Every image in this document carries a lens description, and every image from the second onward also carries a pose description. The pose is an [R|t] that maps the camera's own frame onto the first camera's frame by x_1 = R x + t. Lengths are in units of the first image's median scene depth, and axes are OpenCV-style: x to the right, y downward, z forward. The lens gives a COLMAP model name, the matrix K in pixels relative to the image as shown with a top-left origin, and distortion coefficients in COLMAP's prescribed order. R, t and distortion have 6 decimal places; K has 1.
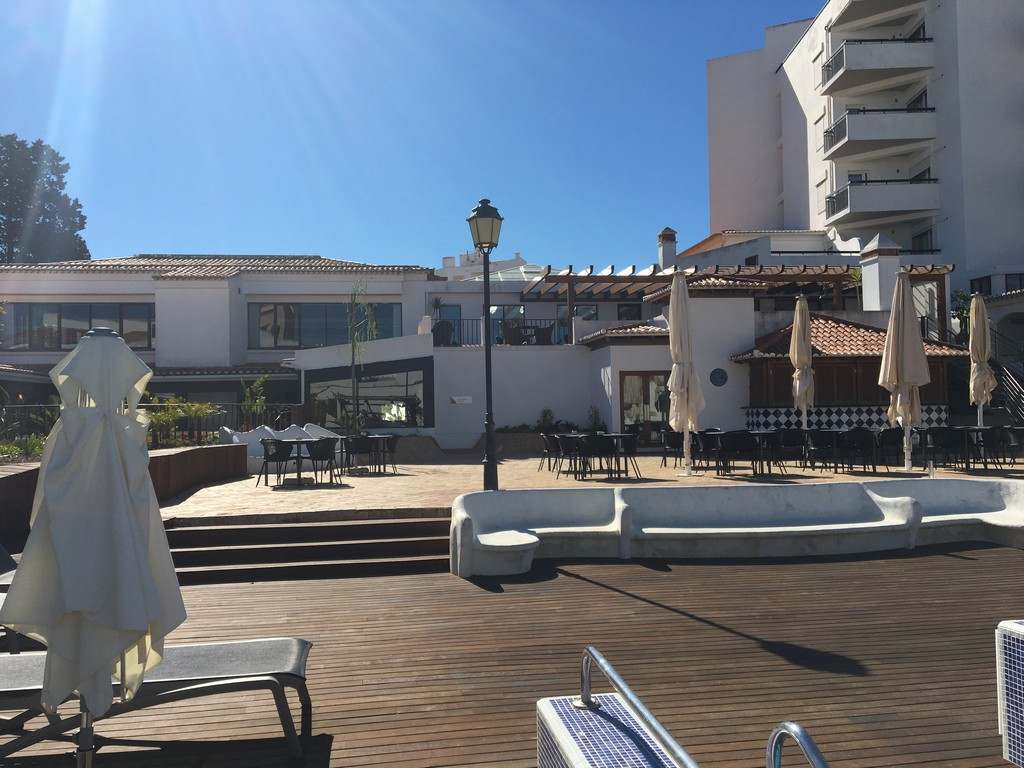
lens RADIAL K [[859.8, 0, 495.7], [0, 859.8, 388.6], [0, 0, 1]] dist [0.071147, -0.122079]
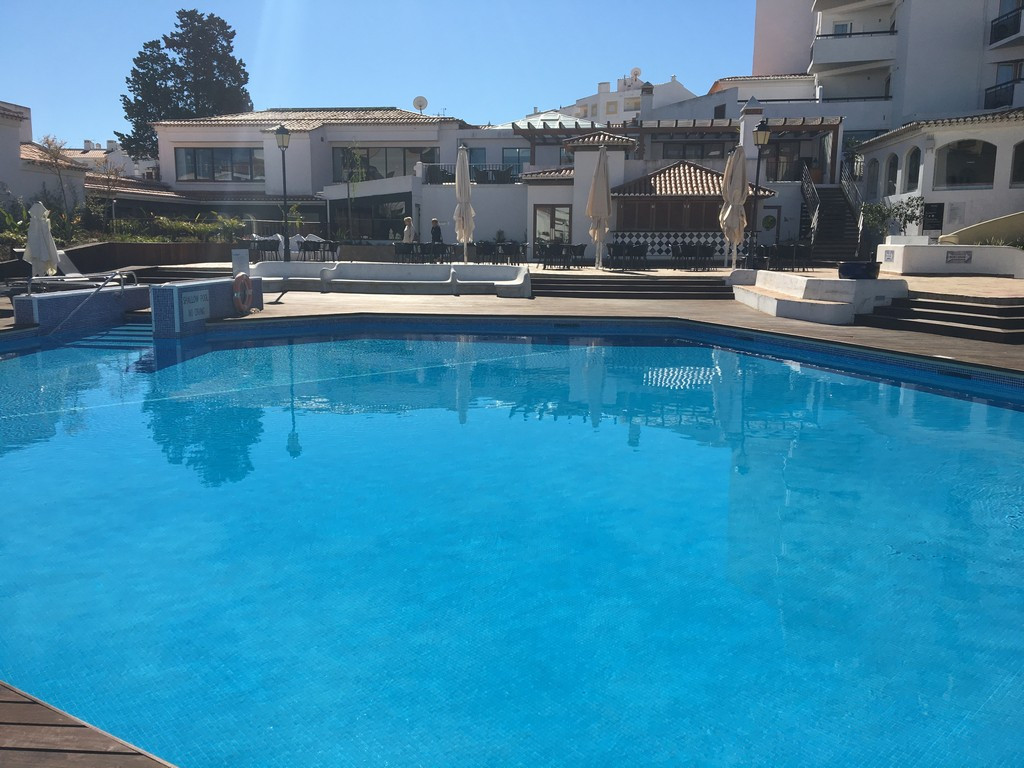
lens RADIAL K [[861.8, 0, 512.0], [0, 861.8, 384.0], [0, 0, 1]] dist [0.091748, -0.145486]
pose [[0.967009, 0.066245, -0.245980, 0.556505], [-0.015941, 0.979440, 0.201104, -0.018221], [0.254244, -0.190548, 0.948183, -0.500248]]
